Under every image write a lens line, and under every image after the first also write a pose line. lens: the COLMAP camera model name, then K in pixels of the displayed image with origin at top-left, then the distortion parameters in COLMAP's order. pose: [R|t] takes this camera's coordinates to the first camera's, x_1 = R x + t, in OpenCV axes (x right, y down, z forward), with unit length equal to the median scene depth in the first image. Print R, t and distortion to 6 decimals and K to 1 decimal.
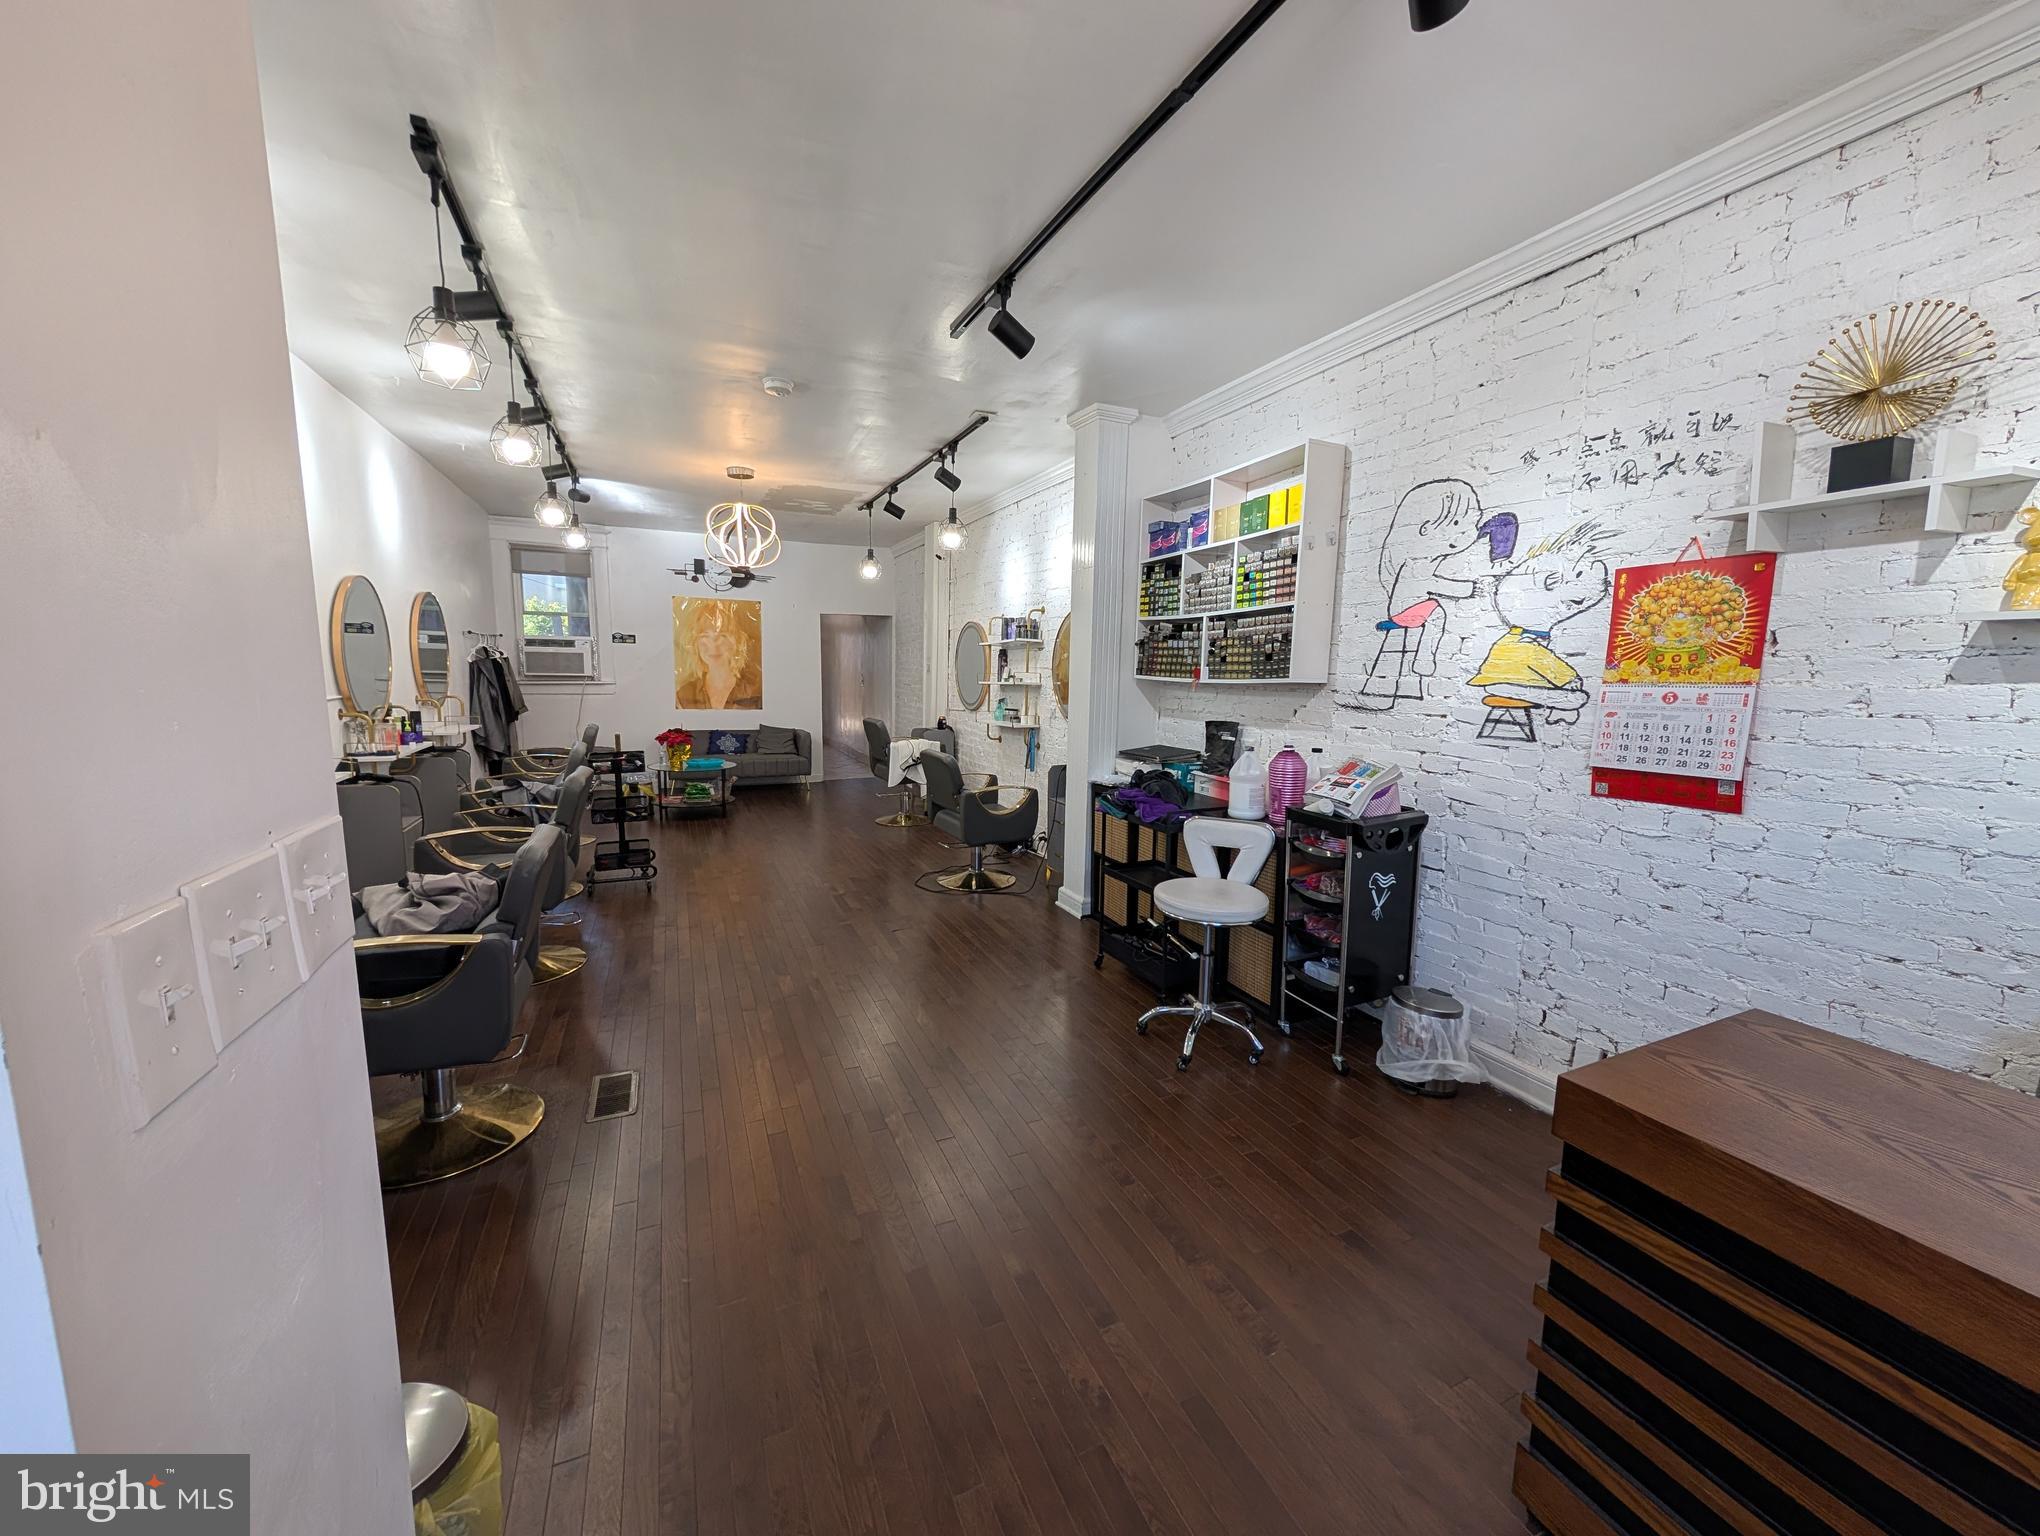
lens RADIAL K [[769.0, 0, 1029.4], [0, 769.0, 779.7], [0, 0, 1]] dist [-0.000326, 0.000263]
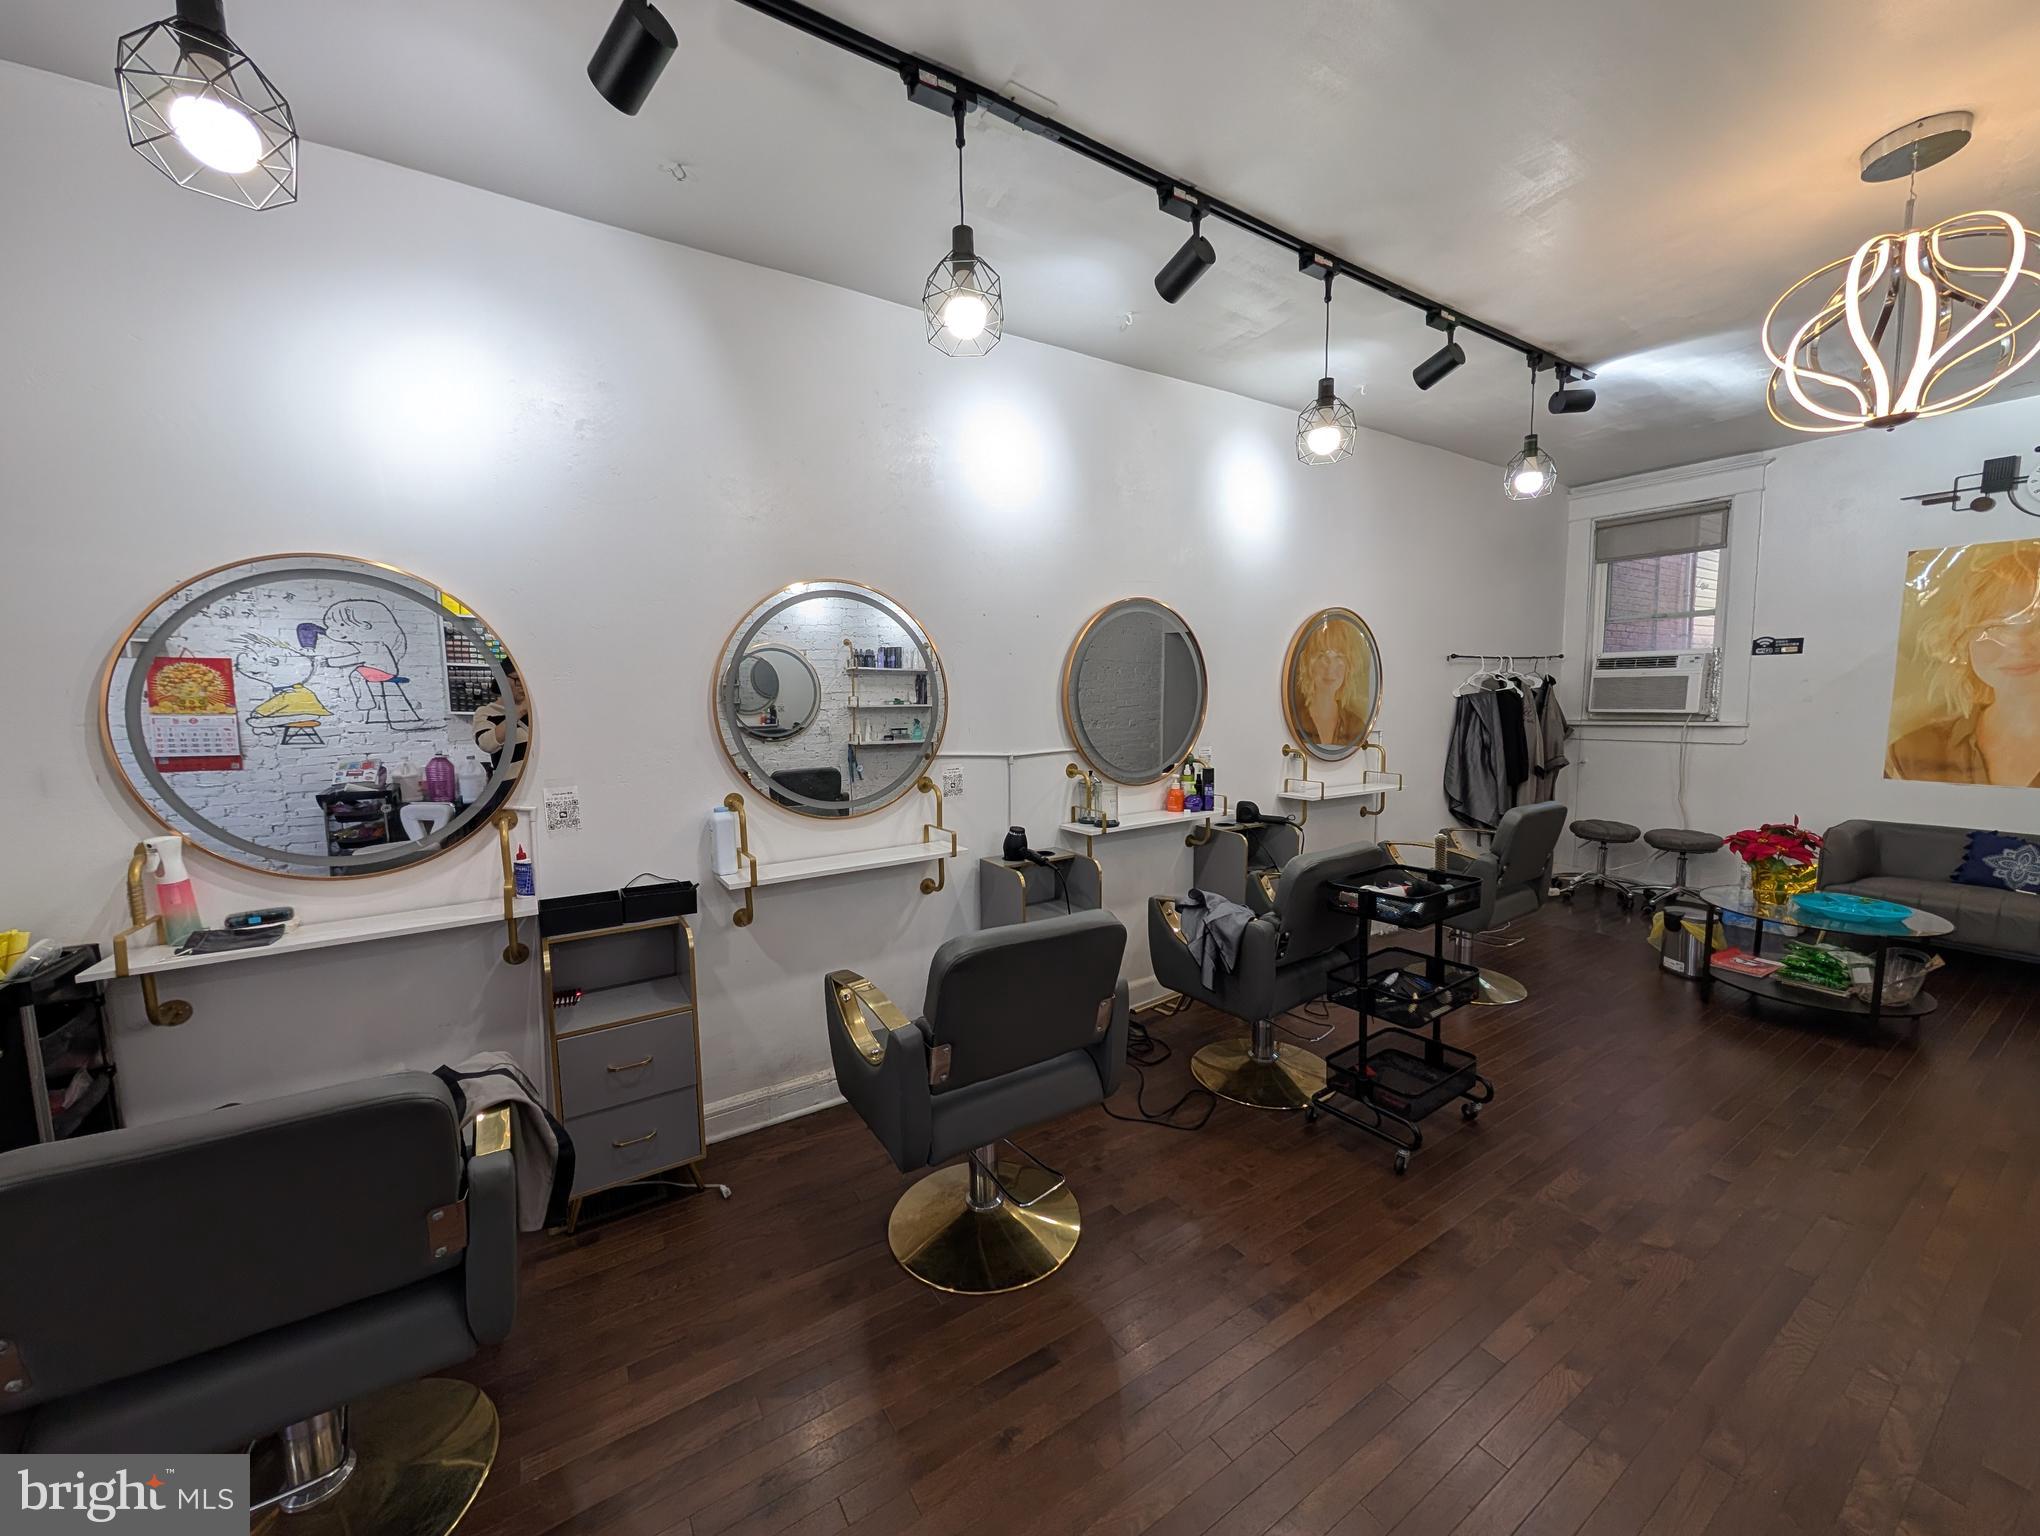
lens RADIAL K [[769.0, 0, 1022.8], [0, 769.0, 772.2], [0, 0, 1]] dist [-0.000326, 0.000263]
pose [[0.132823, 0.076158, -0.988209, -0.118540], [-0.122119, 0.990704, 0.059937, -0.167639], [0.983588, 0.112719, 0.140889, 1.103153]]
